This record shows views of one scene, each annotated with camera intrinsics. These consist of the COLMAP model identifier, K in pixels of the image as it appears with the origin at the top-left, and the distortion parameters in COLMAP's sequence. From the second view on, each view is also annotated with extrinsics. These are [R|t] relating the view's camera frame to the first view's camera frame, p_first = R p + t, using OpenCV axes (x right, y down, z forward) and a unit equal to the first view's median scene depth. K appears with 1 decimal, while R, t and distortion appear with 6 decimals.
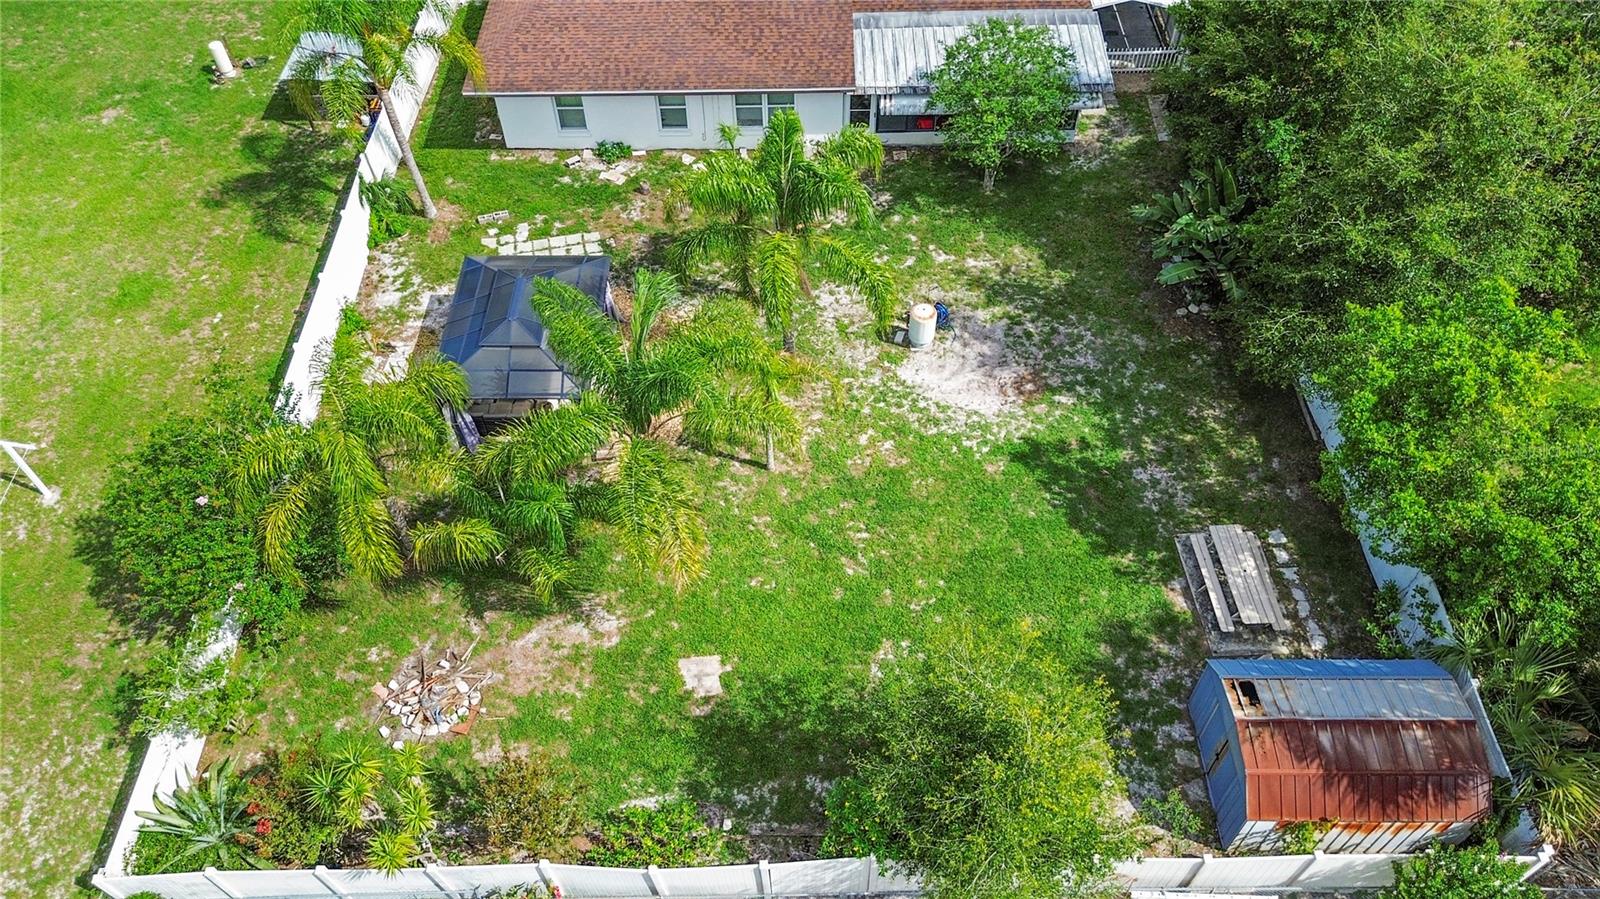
lens RADIAL K [[1138.0, 0, 791.8], [0, 1138.0, 451.0], [0, 0, 1]] dist [0.033313, -0.025245]
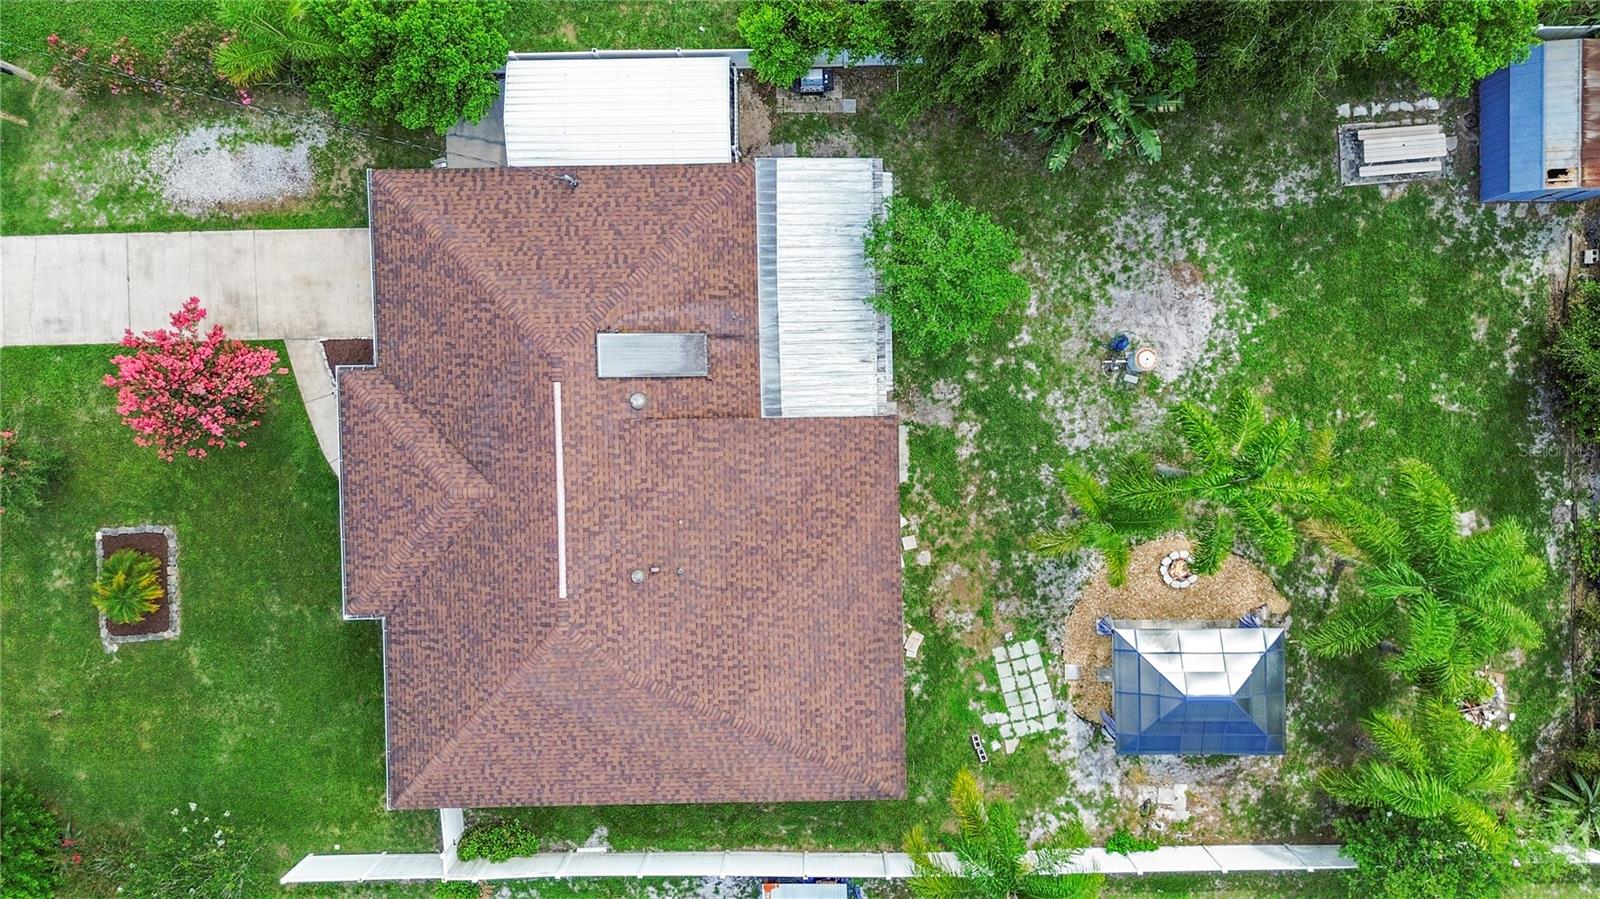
lens RADIAL K [[1138.0, 0, 800.5], [0, 1138.0, 436.0], [0, 0, 1]] dist [0.033313, -0.025245]
pose [[-0.019801, -0.999753, -0.010099, 0.054752], [0.790425, -0.021839, 0.612169, -1.118351], [-0.612238, 0.004139, 0.790662, 0.276941]]
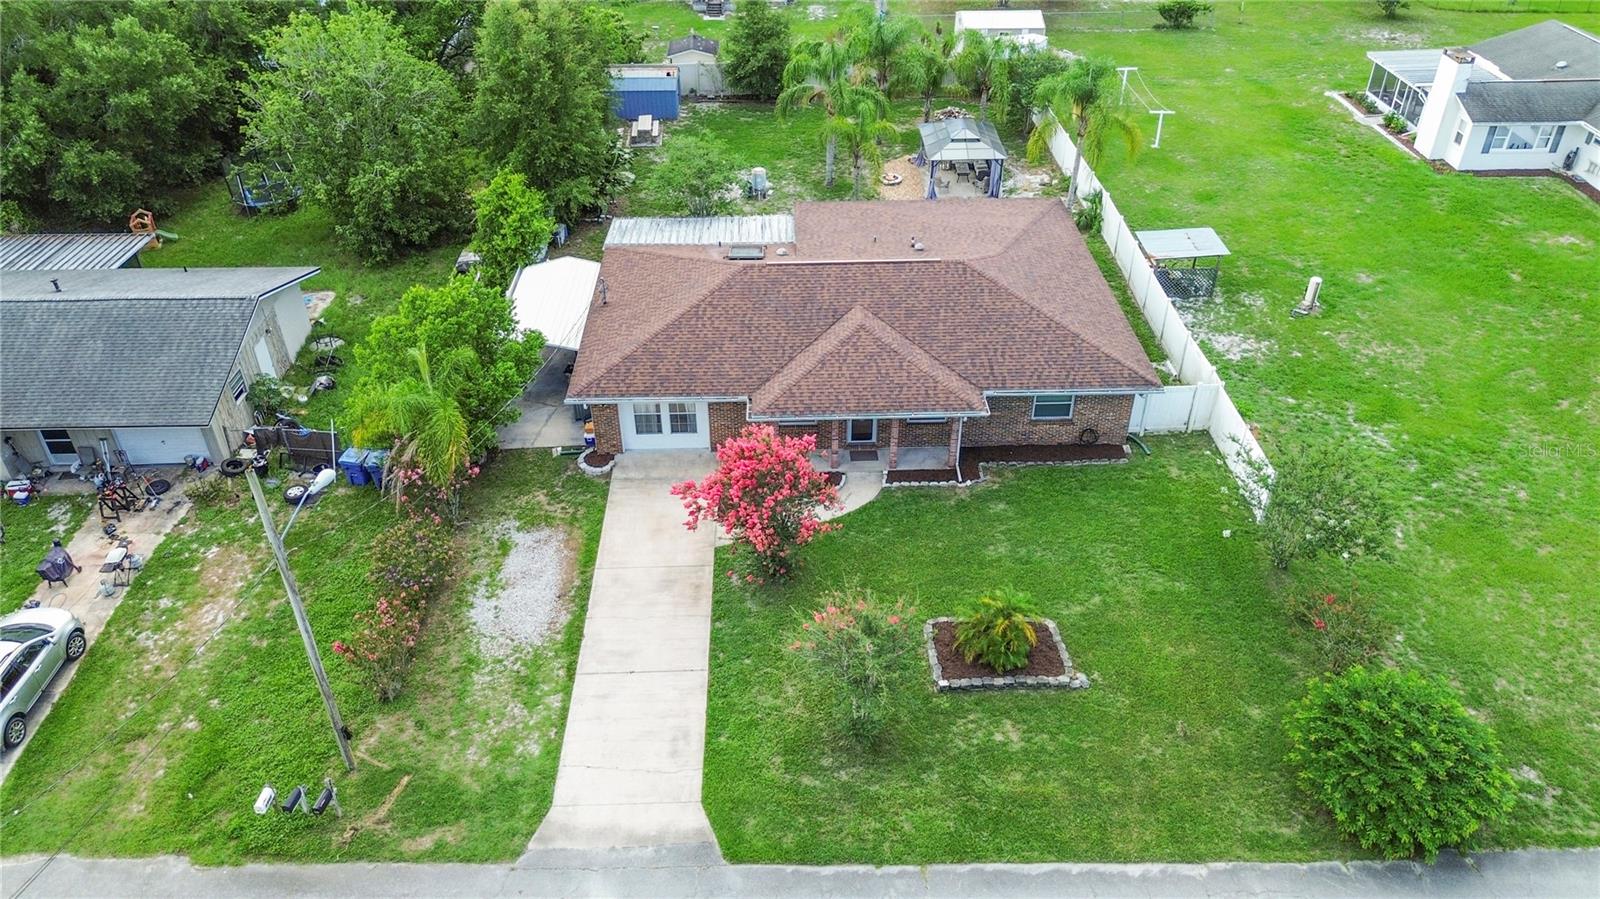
lens RADIAL K [[1138.0, 0, 803.9], [0, 1138.0, 444.4], [0, 0, 1]] dist [0.033313, -0.025245]
pose [[-0.999581, 0.025857, -0.012985, 0.079469], [-0.011199, 0.068039, 0.997620, -1.961910], [0.026679, 0.997348, -0.067721, 1.568613]]
